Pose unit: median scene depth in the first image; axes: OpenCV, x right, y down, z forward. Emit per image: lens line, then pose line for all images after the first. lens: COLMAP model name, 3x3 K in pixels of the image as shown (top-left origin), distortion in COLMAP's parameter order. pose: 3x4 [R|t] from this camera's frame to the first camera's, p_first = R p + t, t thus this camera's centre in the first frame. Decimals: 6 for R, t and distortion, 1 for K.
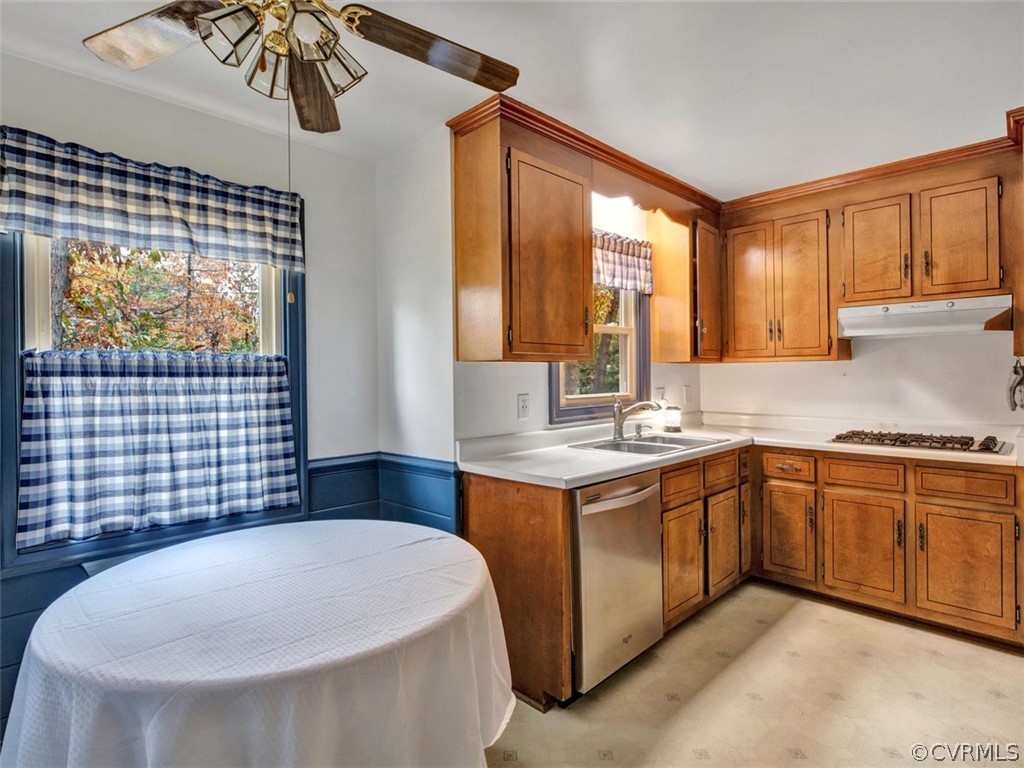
lens RADIAL K [[533.6, 0, 513.8], [0, 533.6, 376.7], [0, 0, 1]] dist [-0.004713, -0.001951]
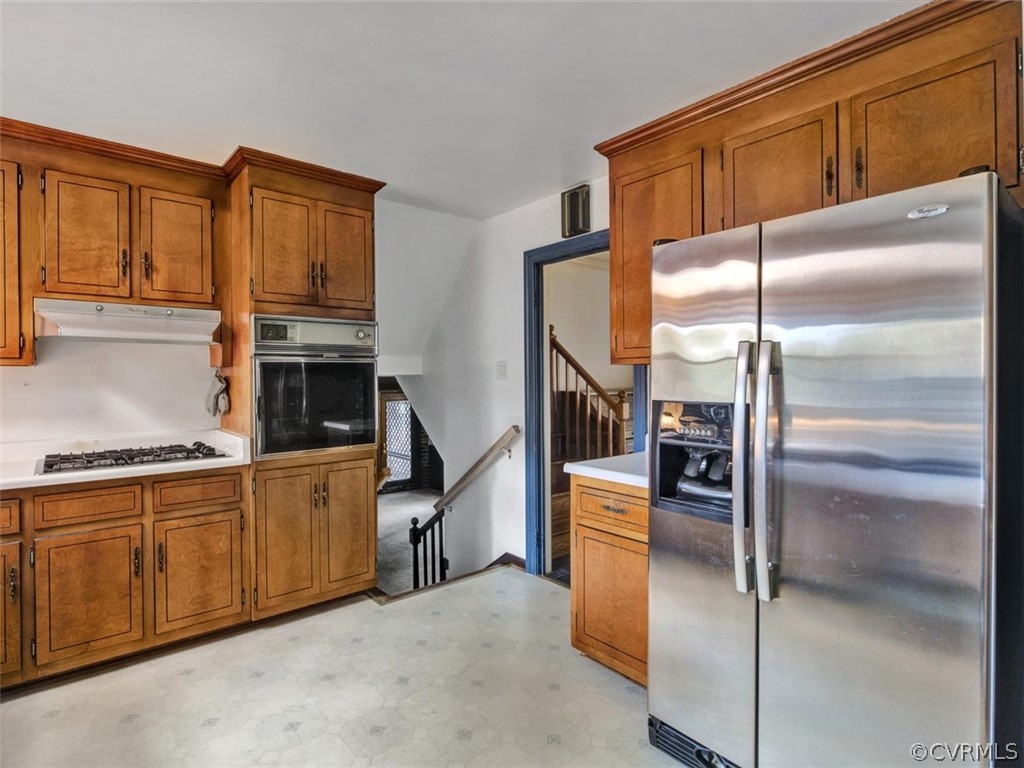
lens RADIAL K [[533.6, 0, 513.8], [0, 533.6, 376.7], [0, 0, 1]] dist [-0.004713, -0.001951]
pose [[0.071875, 0.005169, 0.997400, -0.115127], [0.007113, 0.999958, -0.005695, -0.006467], [-0.997388, 0.007503, 0.071836, 0.290646]]
